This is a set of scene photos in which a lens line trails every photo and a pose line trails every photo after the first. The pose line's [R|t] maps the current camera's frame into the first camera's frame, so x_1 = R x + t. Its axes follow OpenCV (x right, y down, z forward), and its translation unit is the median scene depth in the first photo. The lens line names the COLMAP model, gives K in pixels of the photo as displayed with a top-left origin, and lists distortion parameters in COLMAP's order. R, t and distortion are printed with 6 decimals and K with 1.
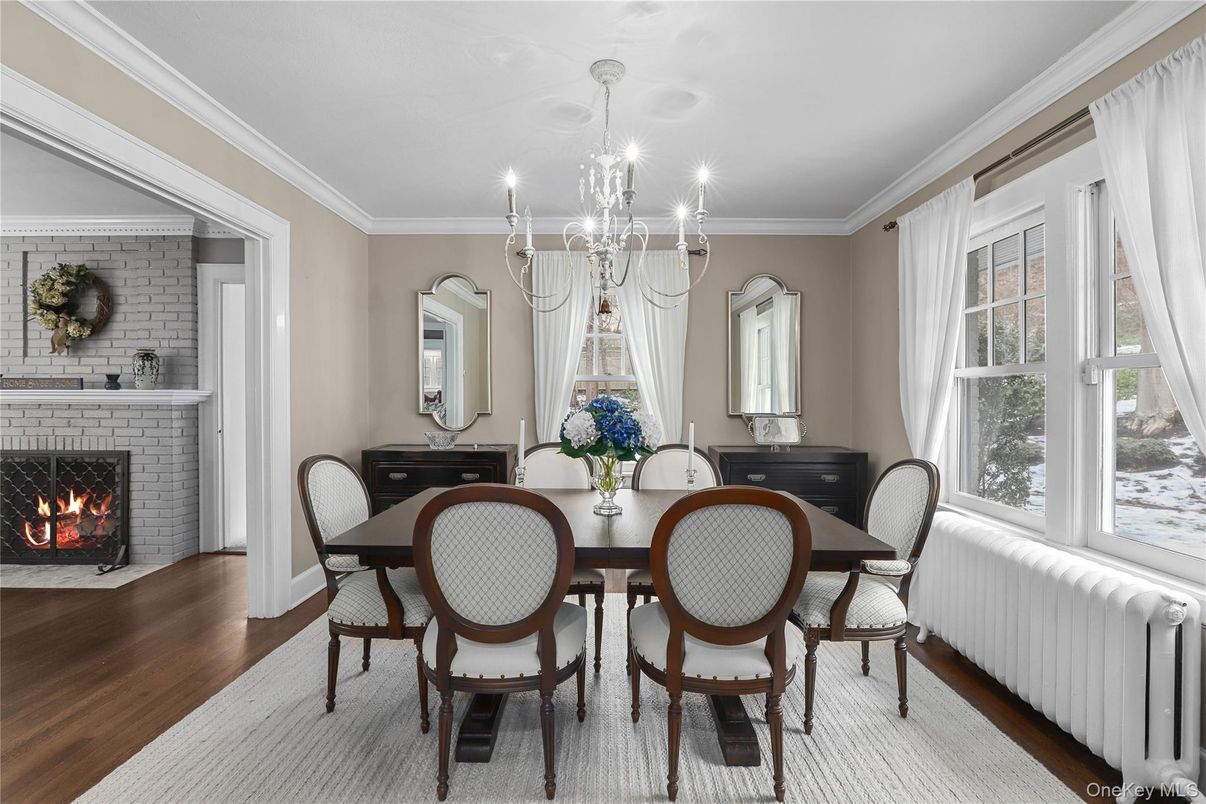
lens RADIAL K [[542.1, 0, 603.0], [0, 542.1, 402.0], [0, 0, 1]] dist [-0.014719, 0.000619]
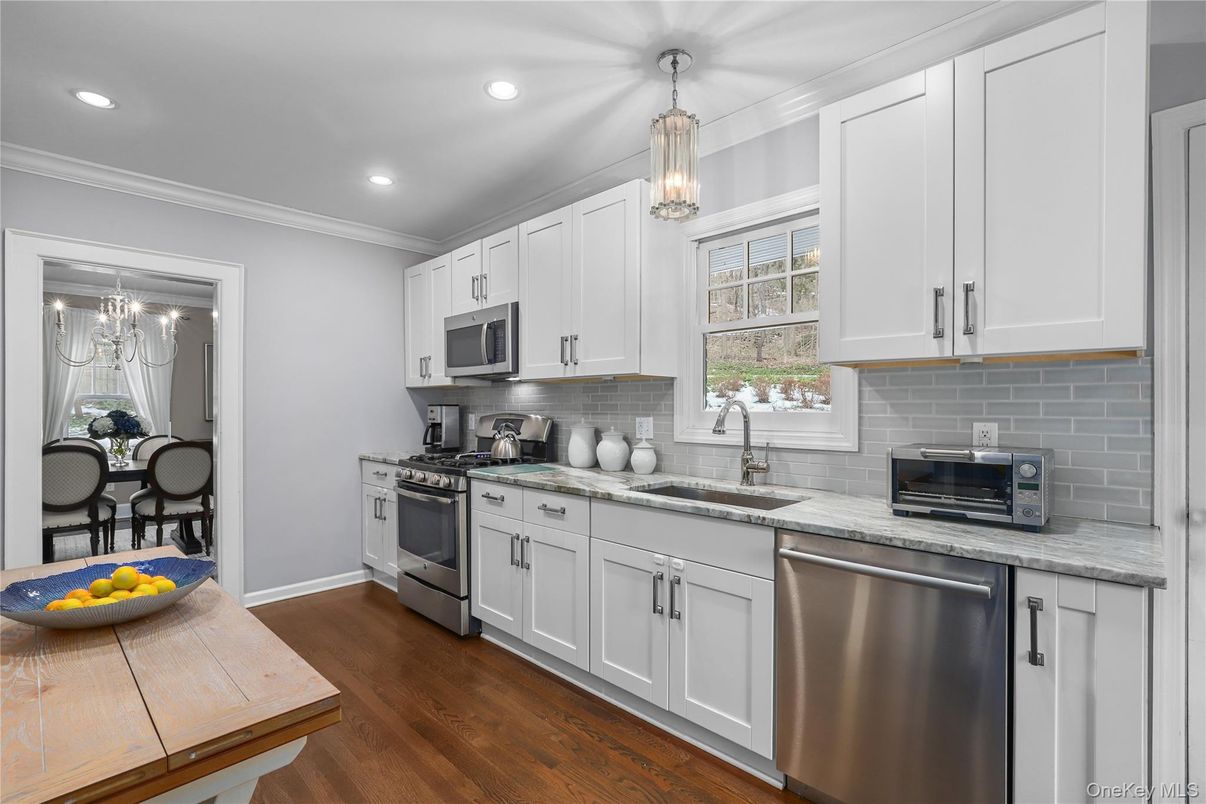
lens RADIAL K [[542.1, 0, 603.0], [0, 542.1, 402.0], [0, 0, 1]] dist [-0.014719, 0.000619]
pose [[0.695953, -0.004445, 0.718073, -0.225349], [0.015231, 0.999847, -0.008573, 0.007347], [-0.717926, 0.016903, 0.695915, -2.265567]]
